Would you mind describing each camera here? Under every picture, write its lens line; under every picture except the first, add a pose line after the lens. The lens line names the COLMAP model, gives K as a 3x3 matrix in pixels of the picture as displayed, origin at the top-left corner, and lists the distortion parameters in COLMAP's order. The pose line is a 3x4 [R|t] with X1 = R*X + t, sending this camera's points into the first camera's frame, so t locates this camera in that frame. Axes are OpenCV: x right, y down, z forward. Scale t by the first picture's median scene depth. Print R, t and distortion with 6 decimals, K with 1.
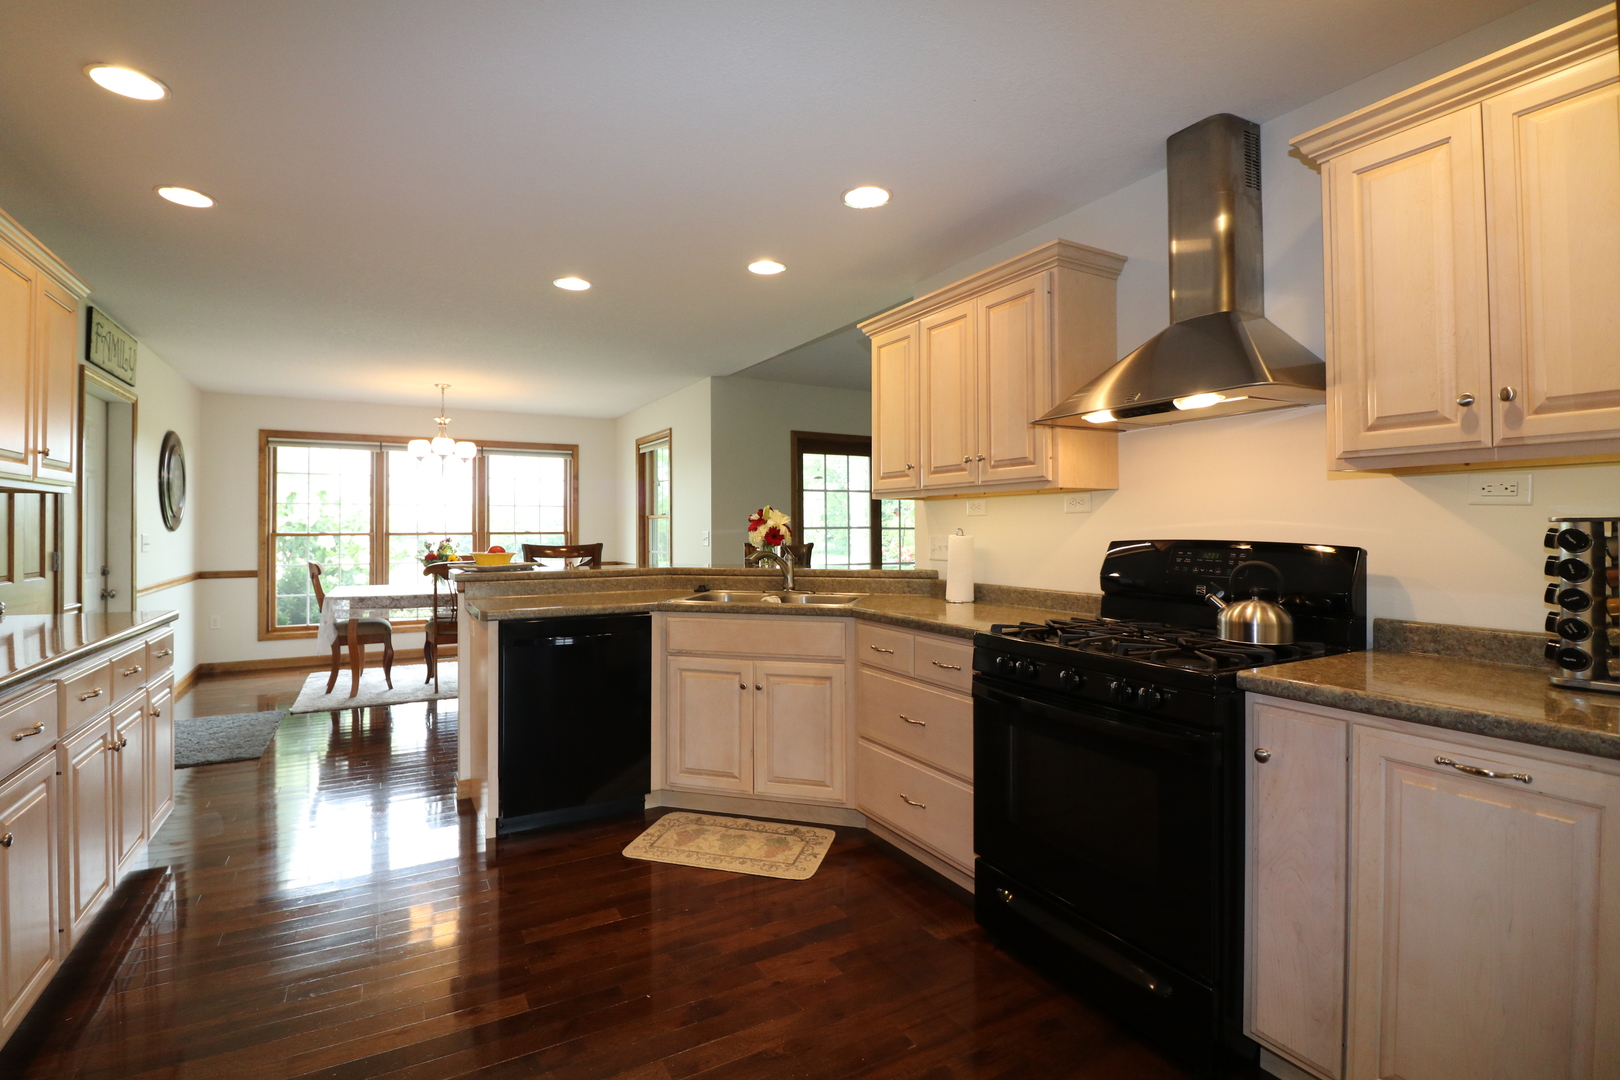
lens RADIAL K [[741.5, 0, 792.6], [0, 741.5, 520.7], [0, 0, 1]] dist [0.000028, -0.013211]
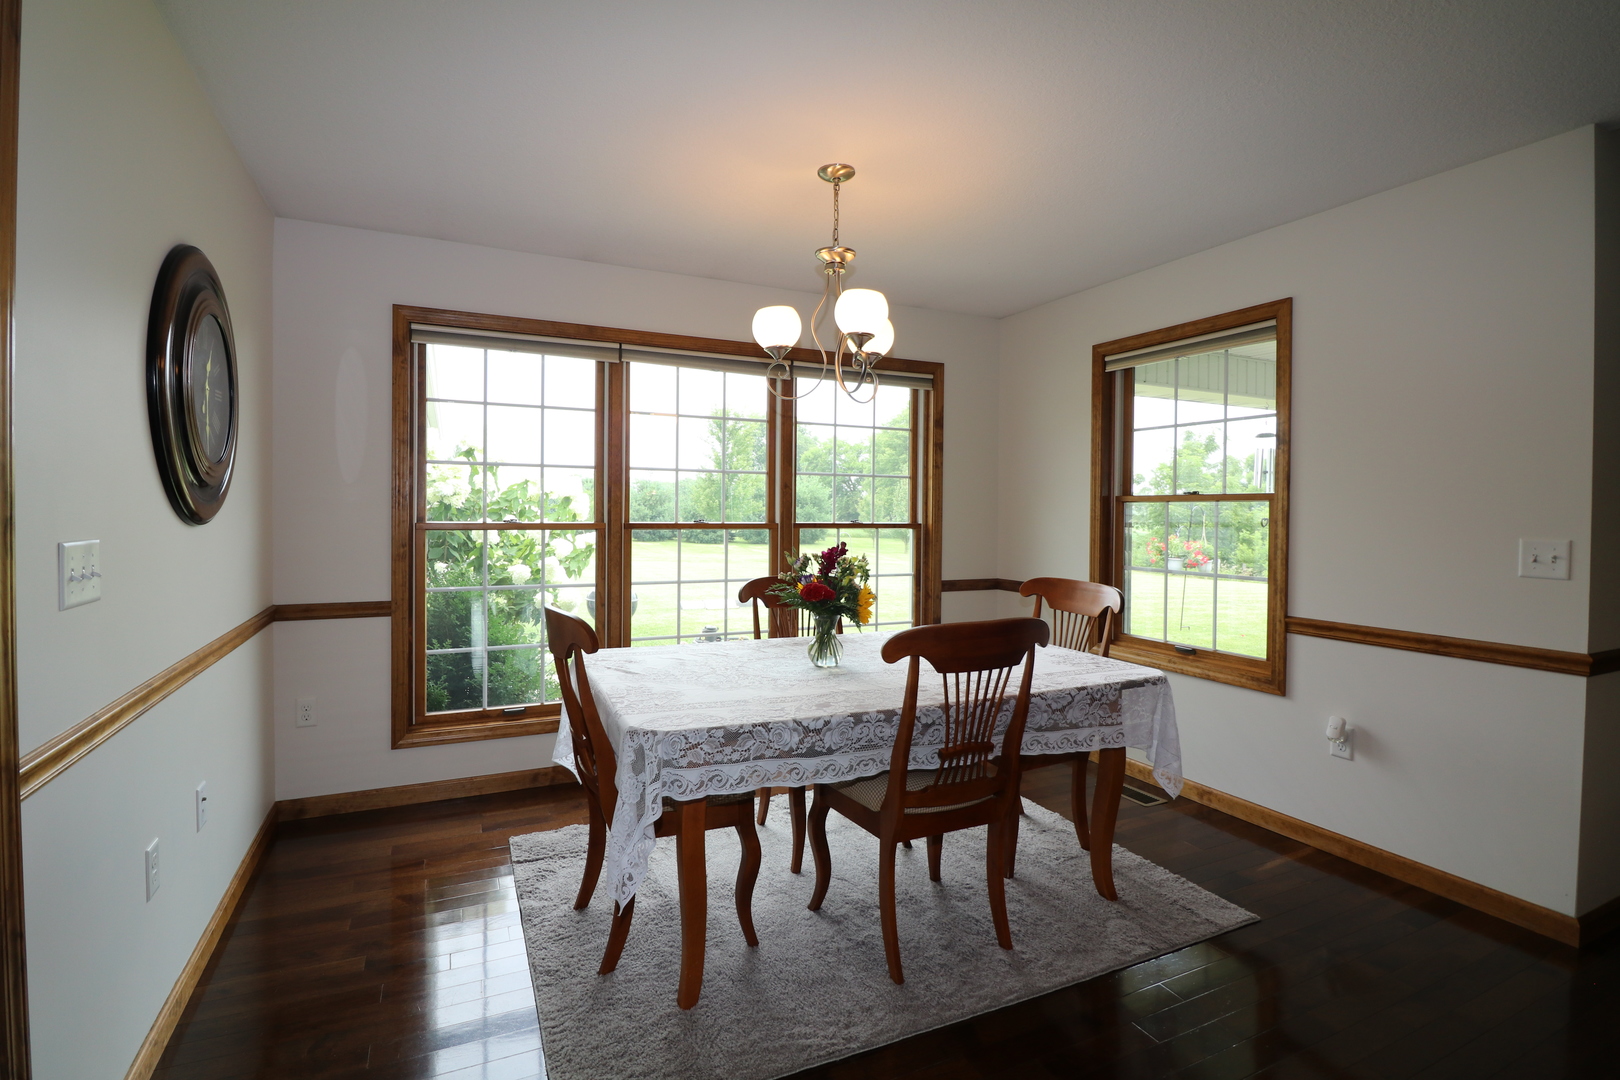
lens RADIAL K [[741.5, 0, 792.6], [0, 741.5, 520.7], [0, 0, 1]] dist [0.000028, -0.013211]
pose [[0.997159, 0.015524, -0.073713, -0.891439], [-0.013599, 0.999555, 0.026548, -0.000650], [0.074093, -0.025470, 0.996926, 1.125452]]
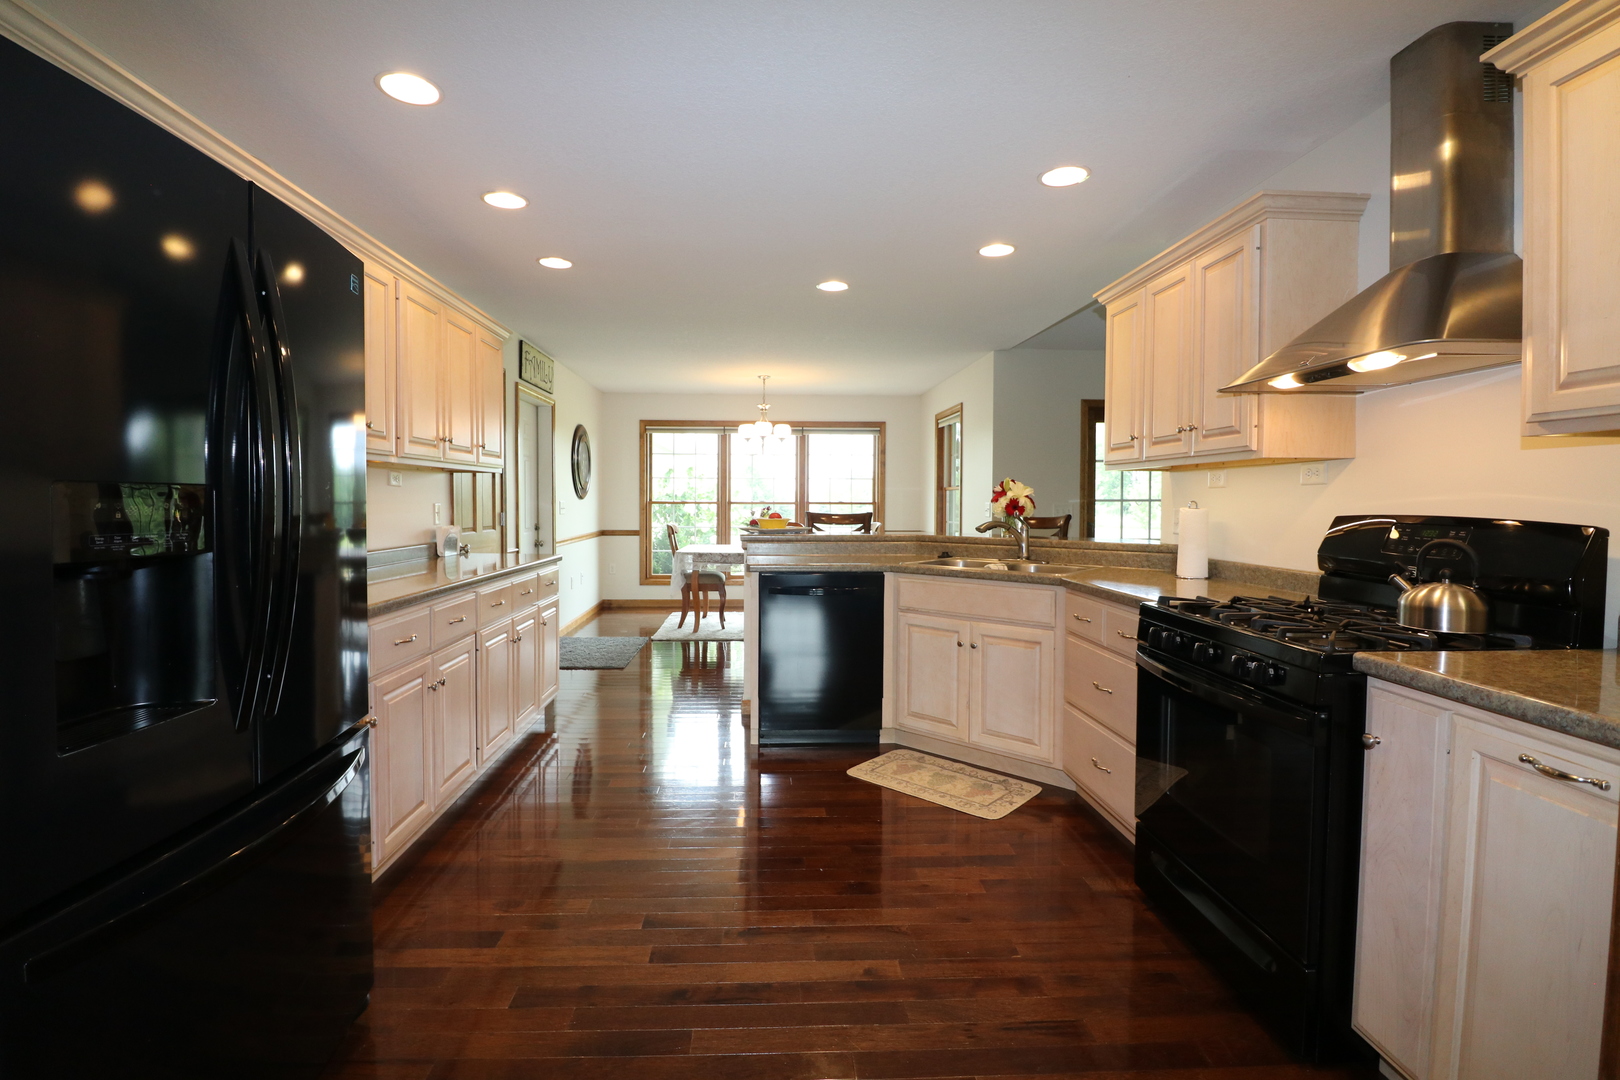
lens RADIAL K [[748.0, 0, 802.4], [0, 748.0, 520.5], [0, 0, 1]] dist [0.000643, -0.012406]
pose [[0.898719, 0.019047, -0.438111, 0.204491], [-0.002544, 0.999266, 0.038225, -0.000106], [0.438517, -0.033239, 0.898108, -0.087829]]
